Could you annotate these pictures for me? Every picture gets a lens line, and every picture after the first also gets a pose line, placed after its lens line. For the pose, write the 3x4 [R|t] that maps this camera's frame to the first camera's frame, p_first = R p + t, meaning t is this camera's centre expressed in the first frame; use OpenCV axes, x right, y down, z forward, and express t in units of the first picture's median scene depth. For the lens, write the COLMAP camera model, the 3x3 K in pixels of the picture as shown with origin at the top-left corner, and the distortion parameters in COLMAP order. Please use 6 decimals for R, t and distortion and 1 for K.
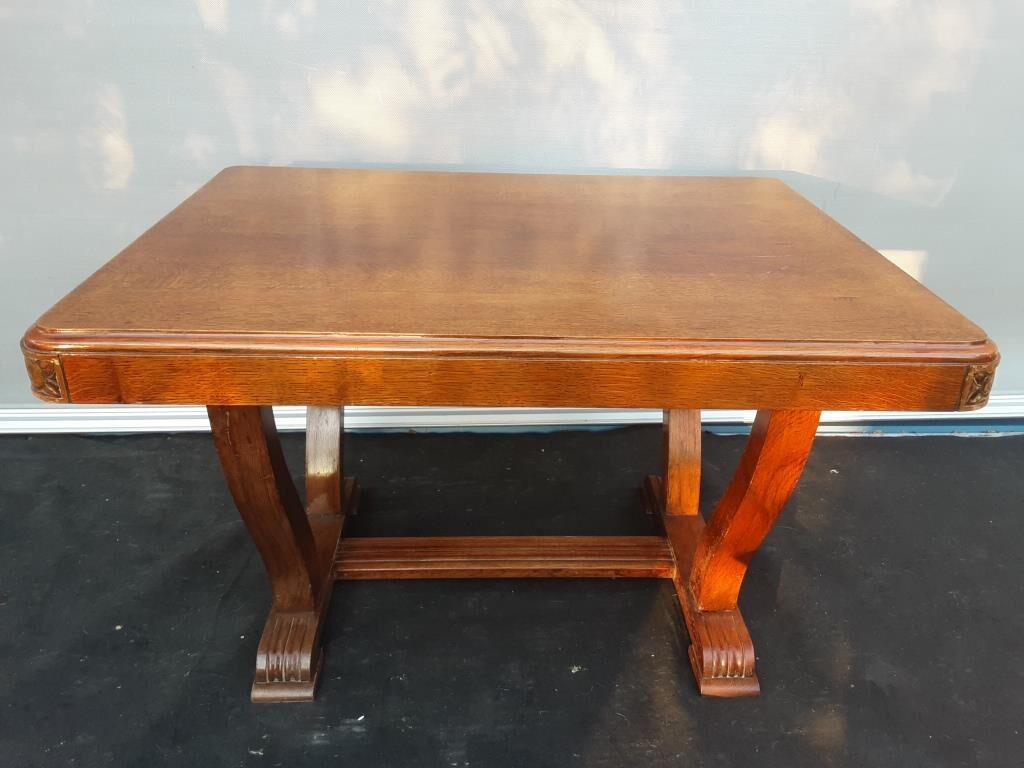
lens RADIAL K [[841.2, 0, 512.8], [0, 841.2, 382.4], [0, 0, 1]] dist [0.033870, -0.019382]
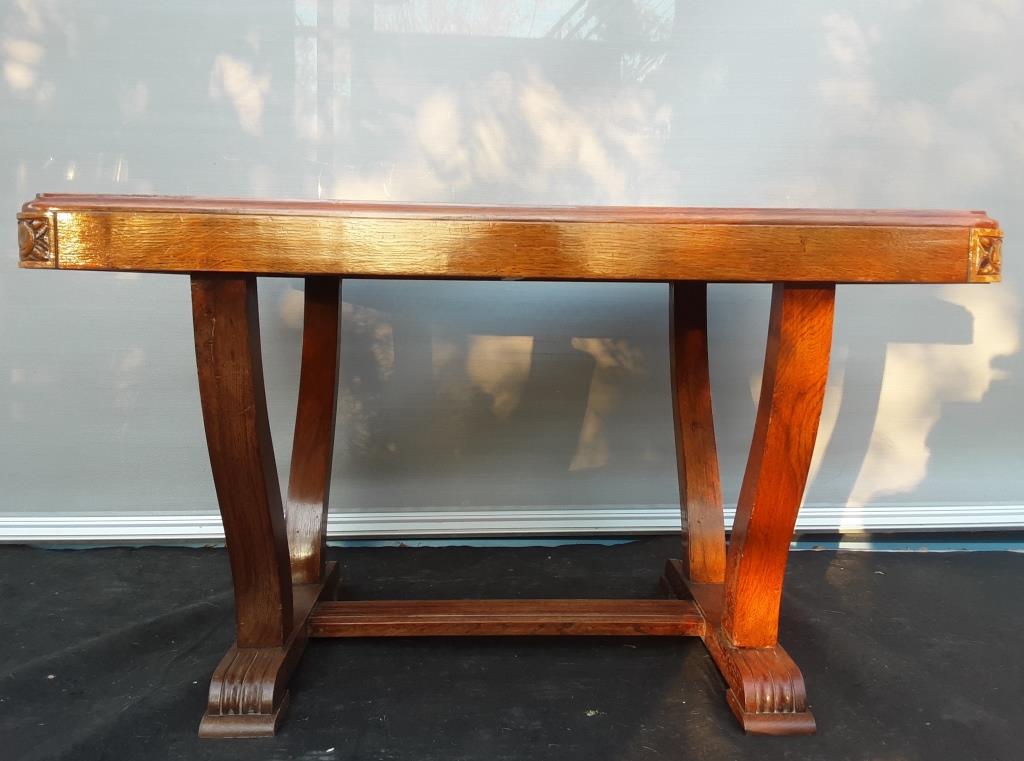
lens RADIAL K [[910.5, 0, 510.7], [0, 910.5, 382.0], [0, 0, 1]] dist [0.020569, -0.007433]
pose [[0.999908, -0.011713, -0.006794, 0.004867], [0.008439, 0.931424, -0.363837, 0.367846], [0.010590, 0.363746, 0.931438, 0.046620]]
